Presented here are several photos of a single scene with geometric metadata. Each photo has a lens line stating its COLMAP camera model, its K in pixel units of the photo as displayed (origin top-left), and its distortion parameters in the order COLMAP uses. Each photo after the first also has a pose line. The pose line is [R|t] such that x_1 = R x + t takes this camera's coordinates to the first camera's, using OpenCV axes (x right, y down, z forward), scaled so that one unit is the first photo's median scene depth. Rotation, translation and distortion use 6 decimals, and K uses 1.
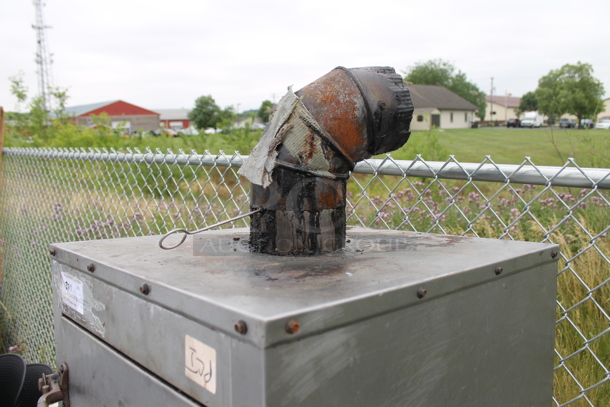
lens RADIAL K [[516.8, 0, 305.3], [0, 516.8, 204.3], [0, 0, 1]] dist [-0.145983, 0.110468]
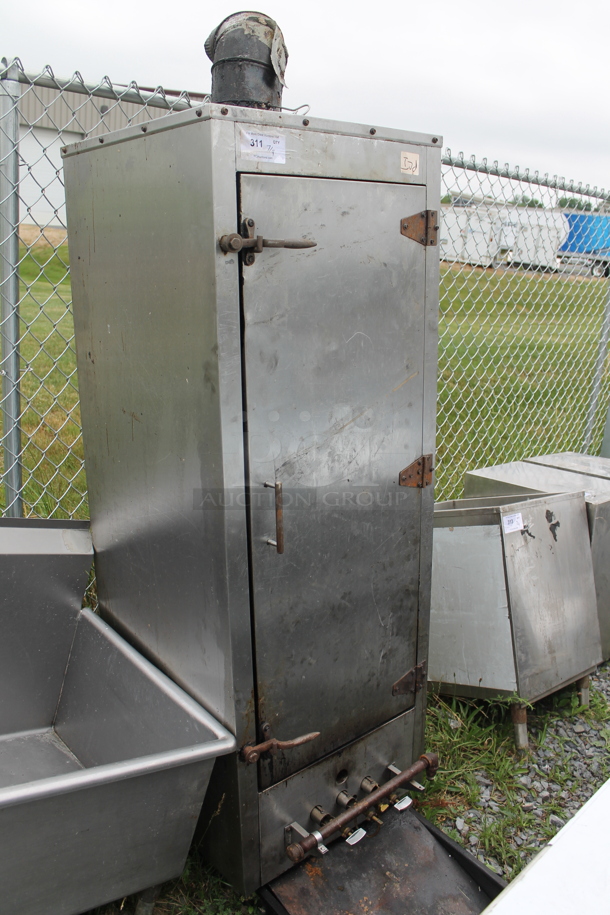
lens RADIAL K [[775.3, 0, 308.7], [0, 775.3, 456.6], [0, 0, 1]] dist [-0.145983, 0.110468]
pose [[0.019116, -0.251472, 0.967676, -2.387607], [0.072091, 0.965680, 0.249530, 0.445335], [-0.997215, 0.064990, 0.036588, 0.911318]]
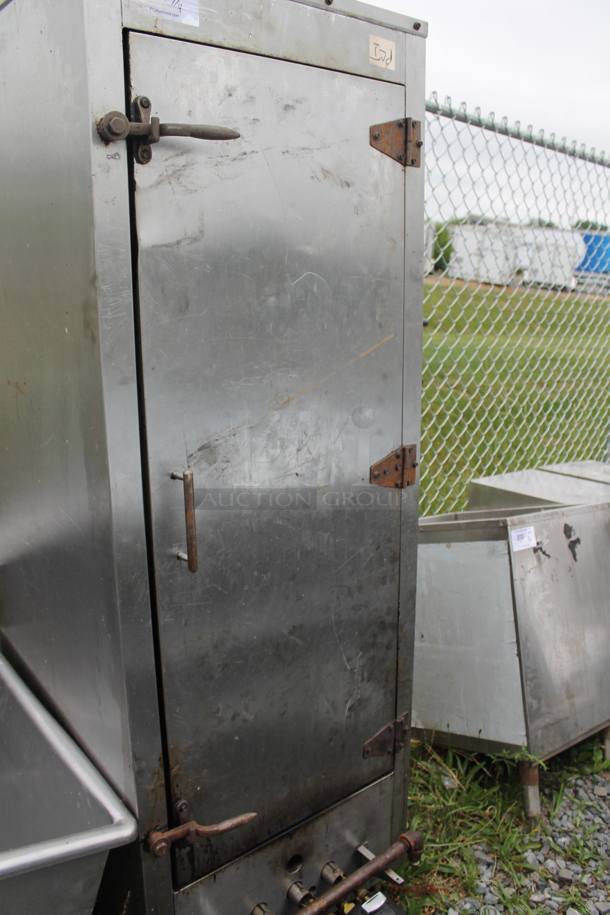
lens RADIAL K [[775.3, 0, 301.6], [0, 775.3, 454.4], [0, 0, 1]] dist [-0.145983, 0.110468]
pose [[0.048510, -0.225644, 0.973001, -1.857089], [0.068177, 0.972624, 0.222158, 0.662209], [-0.996493, 0.055559, 0.062566, 0.771715]]
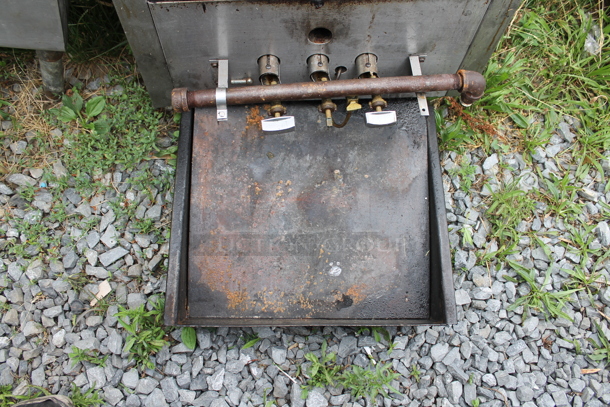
lens RADIAL K [[516.8, 0, 301.3], [0, 516.8, 203.2], [0, 0, 1]] dist [-0.145983, 0.110468]
pose [[0.617238, -0.710076, 0.338836, -0.929917], [0.006464, 0.435225, 0.900298, 1.238384], [-0.786750, -0.553508, 0.273228, 0.504800]]
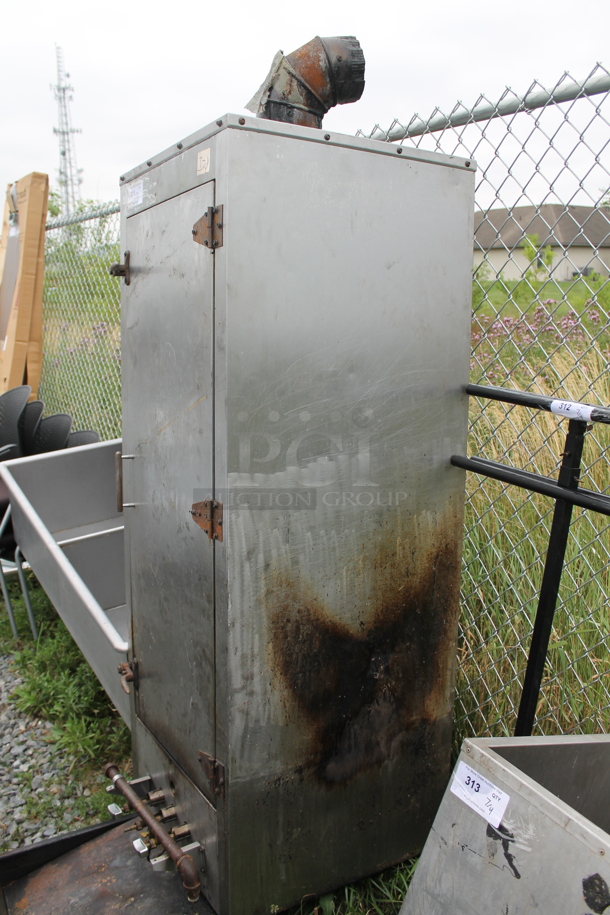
lens RADIAL K [[775.3, 0, 309.6], [0, 775.3, 458.0], [0, 0, 1]] dist [-0.145983, 0.110468]
pose [[0.984304, 0.040769, -0.171705, 0.486884], [-0.027204, 0.996373, 0.080624, 0.788355], [0.174369, -0.074688, 0.981844, -1.234325]]
